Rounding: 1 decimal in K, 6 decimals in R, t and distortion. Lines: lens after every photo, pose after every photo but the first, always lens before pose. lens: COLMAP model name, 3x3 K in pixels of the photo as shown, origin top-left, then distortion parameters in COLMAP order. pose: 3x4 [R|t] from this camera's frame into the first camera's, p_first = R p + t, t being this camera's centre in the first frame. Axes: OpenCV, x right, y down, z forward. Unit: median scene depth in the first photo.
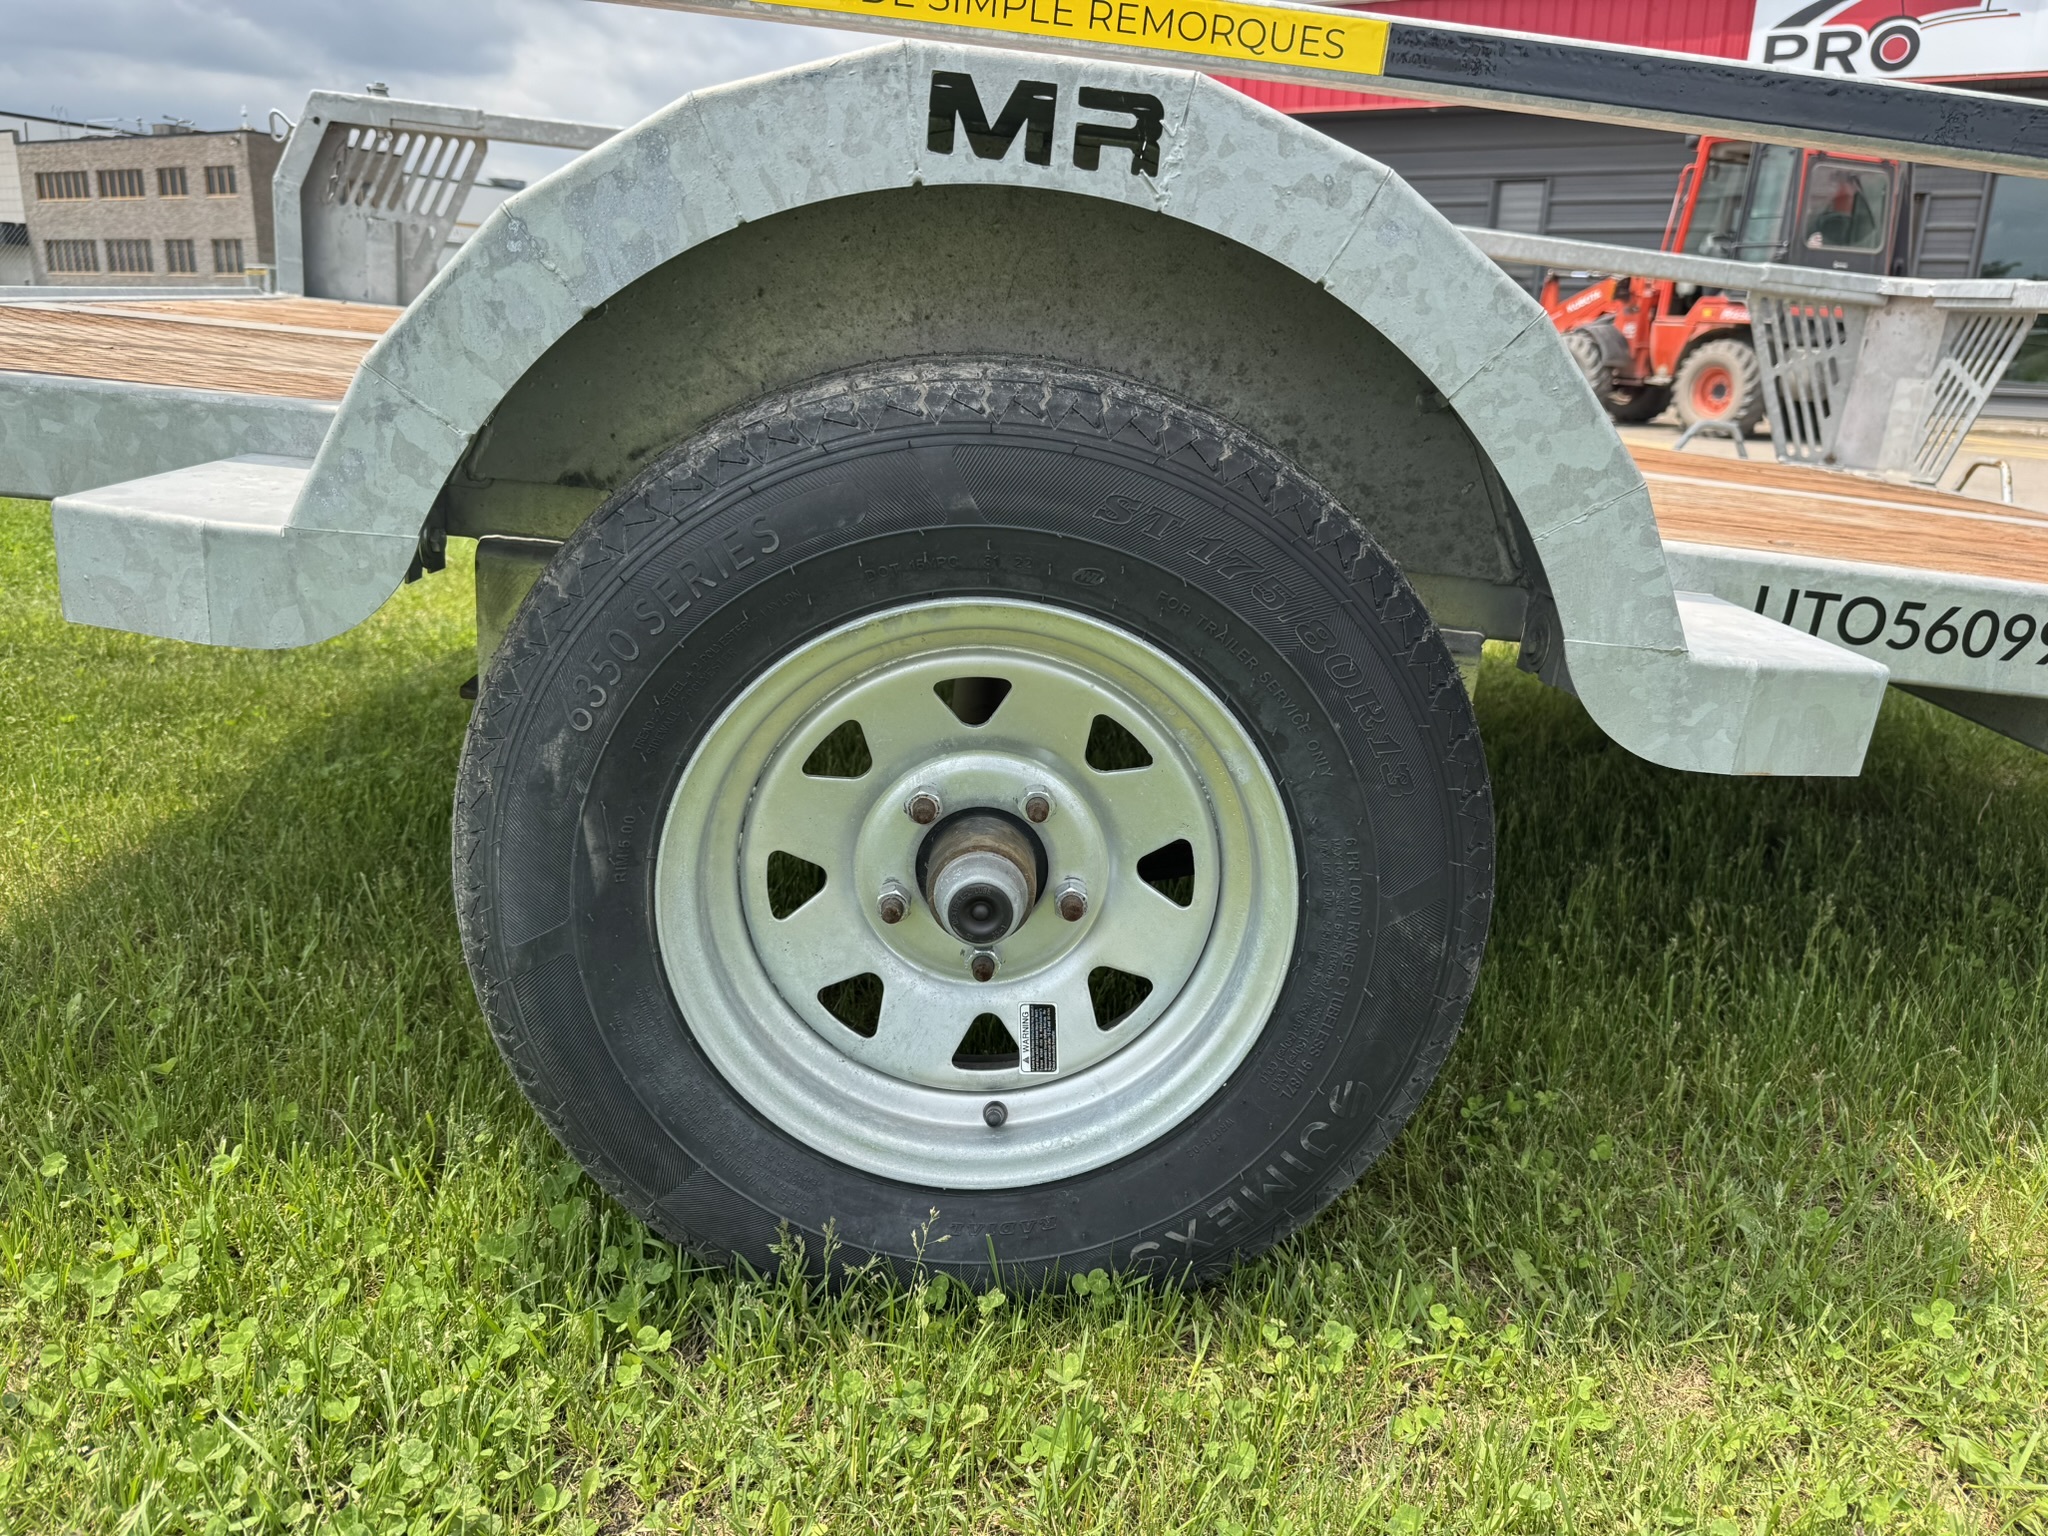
lens RADIAL K [[1453.1, 0, 1033.5], [0, 1453.1, 765.3], [0, 0, 1]] dist [0.039003, -0.040860]
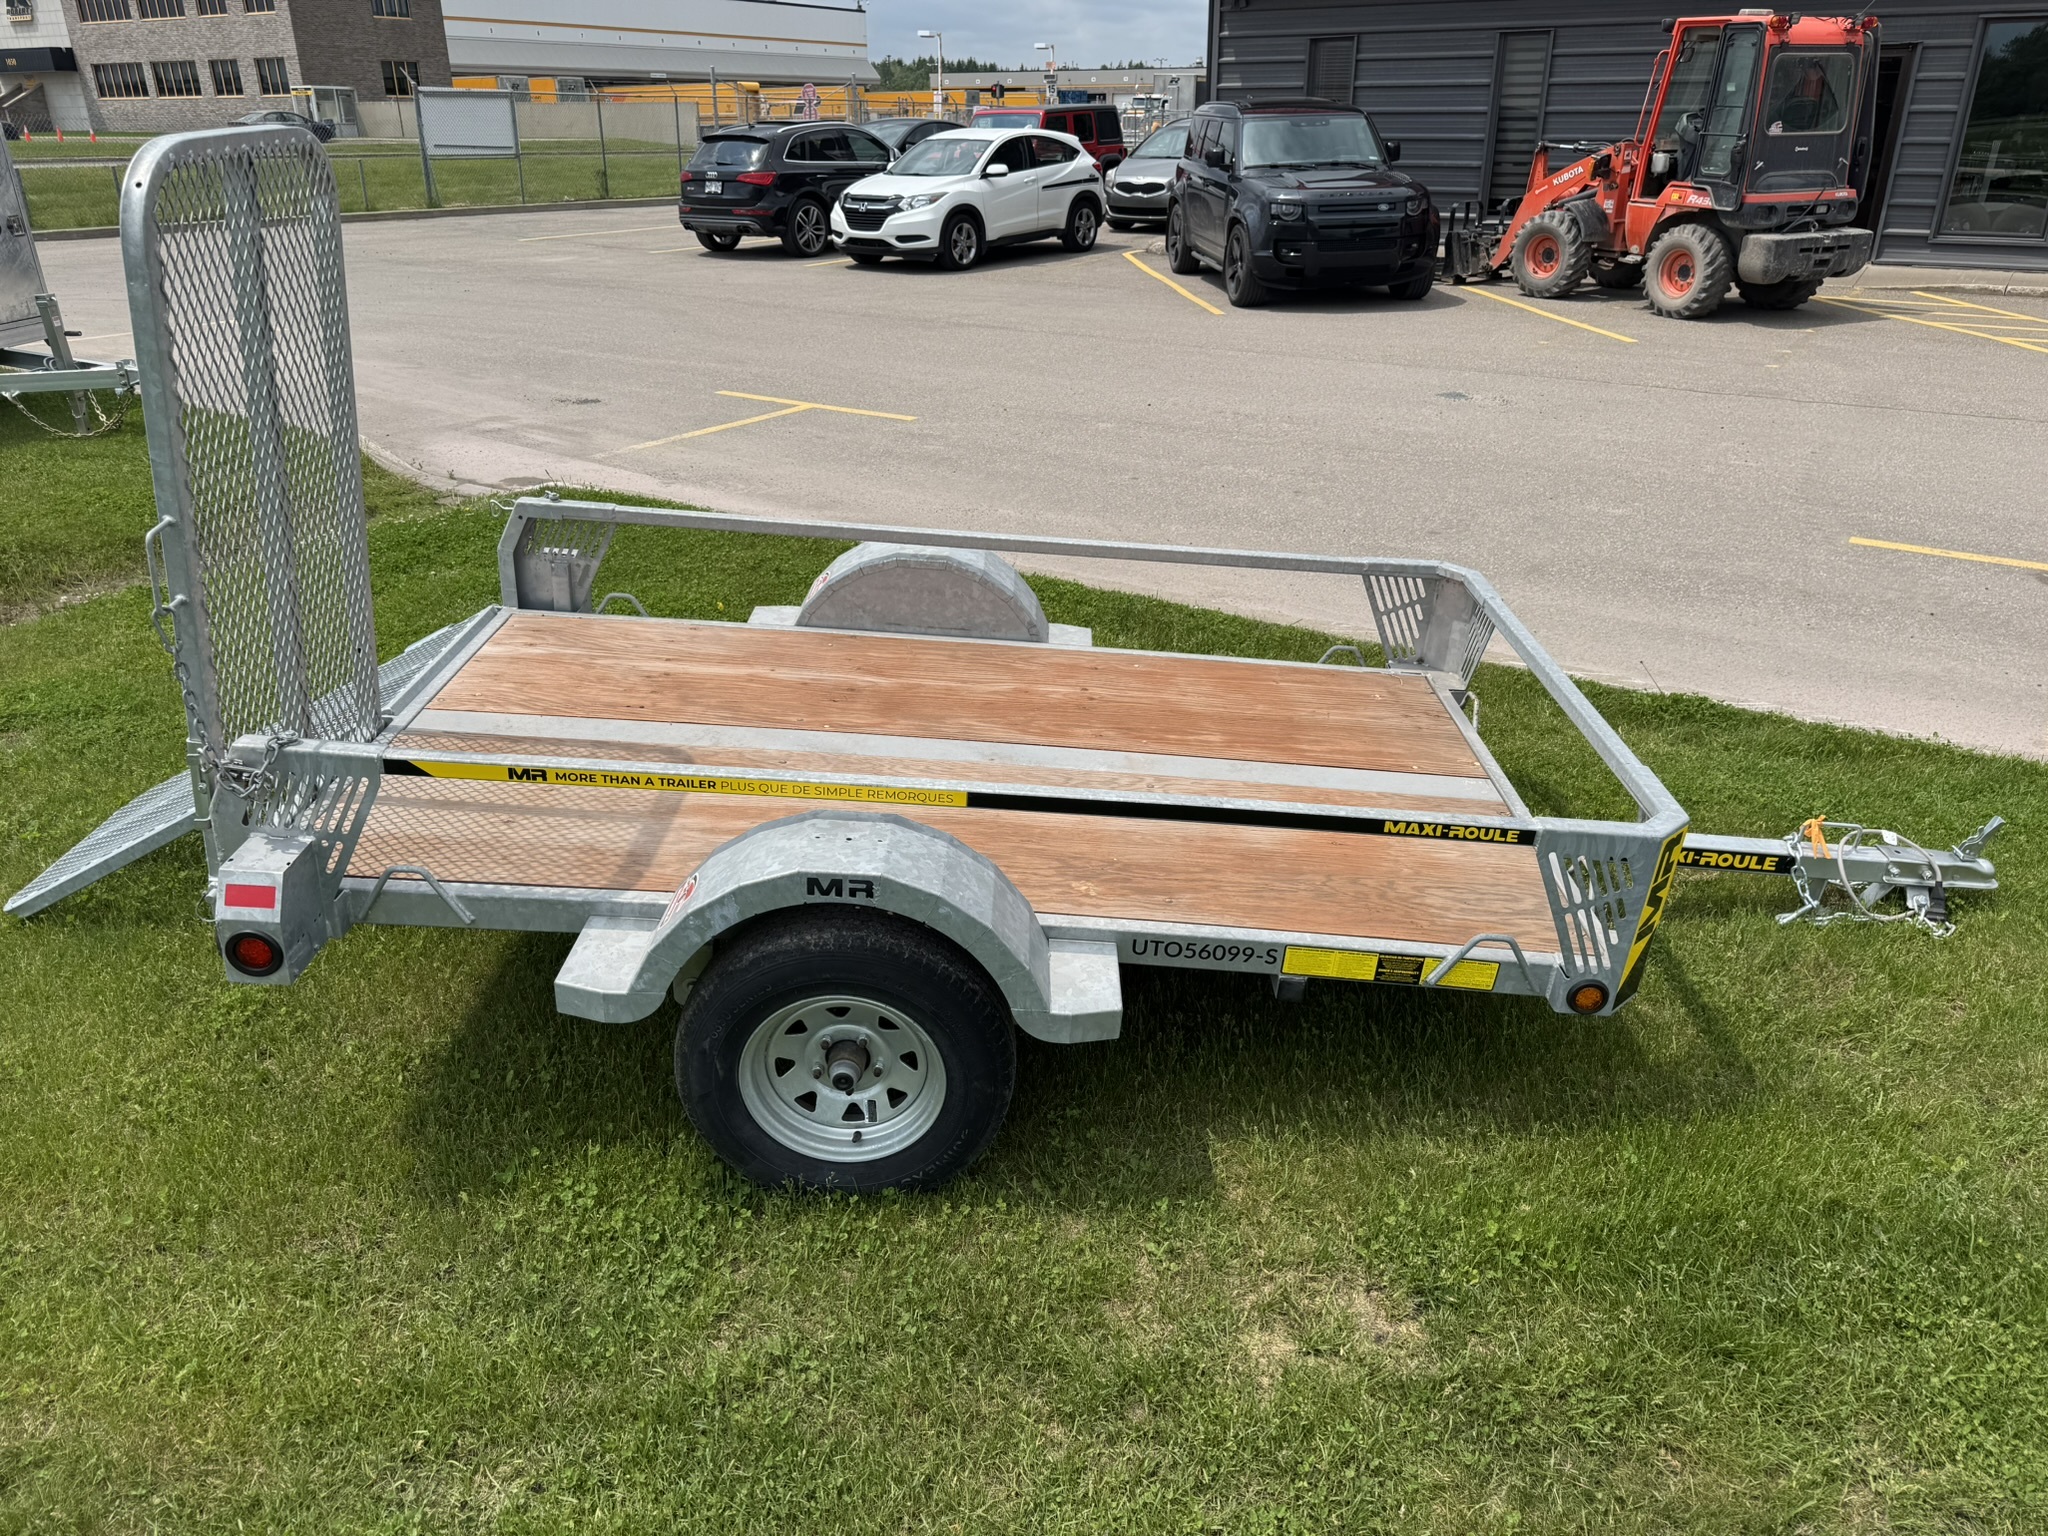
lens RADIAL K [[1433.1, 0, 1032.5], [0, 1433.1, 747.4], [0, 0, 1]] dist [0.109693, -0.096330]
pose [[0.998608, -0.018738, -0.049309, 0.483278], [0.025449, 0.989935, 0.139213, -0.929225], [0.046204, -0.140274, 0.989034, -1.753863]]
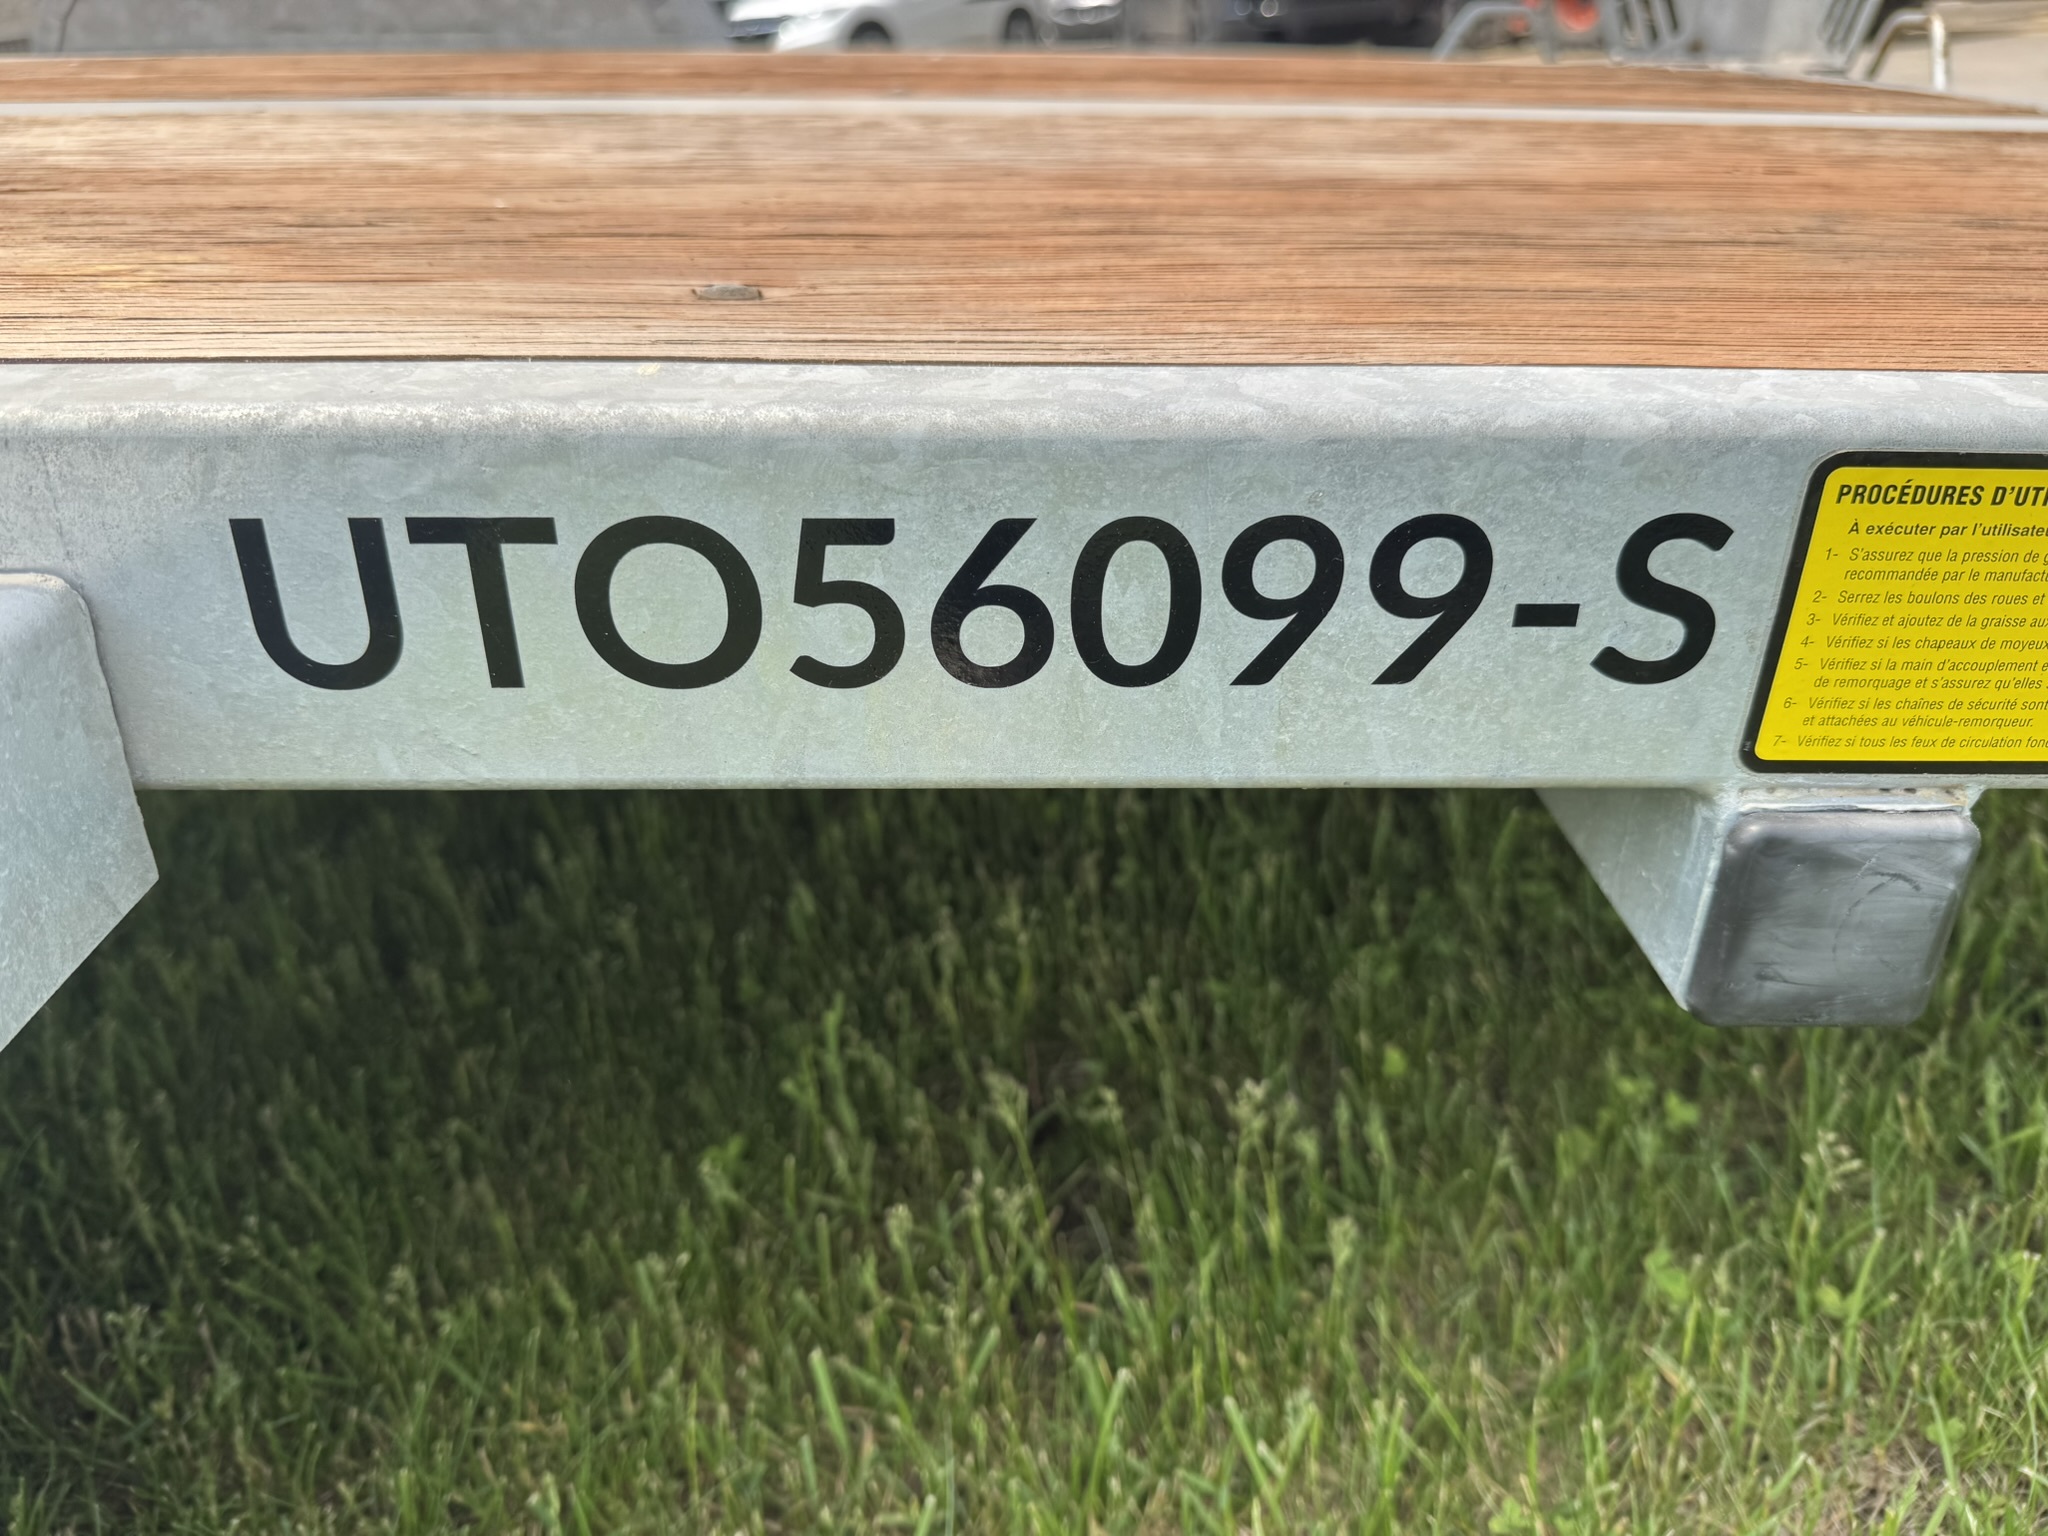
lens RADIAL K [[1453.1, 0, 1033.5], [0, 1453.1, 765.3], [0, 0, 1]] dist [0.039003, -0.040860]
pose [[0.994601, -0.086000, -0.058080, 0.704497], [0.095208, 0.978869, 0.180971, -0.122124], [0.041289, -0.185523, 0.981772, 0.802056]]
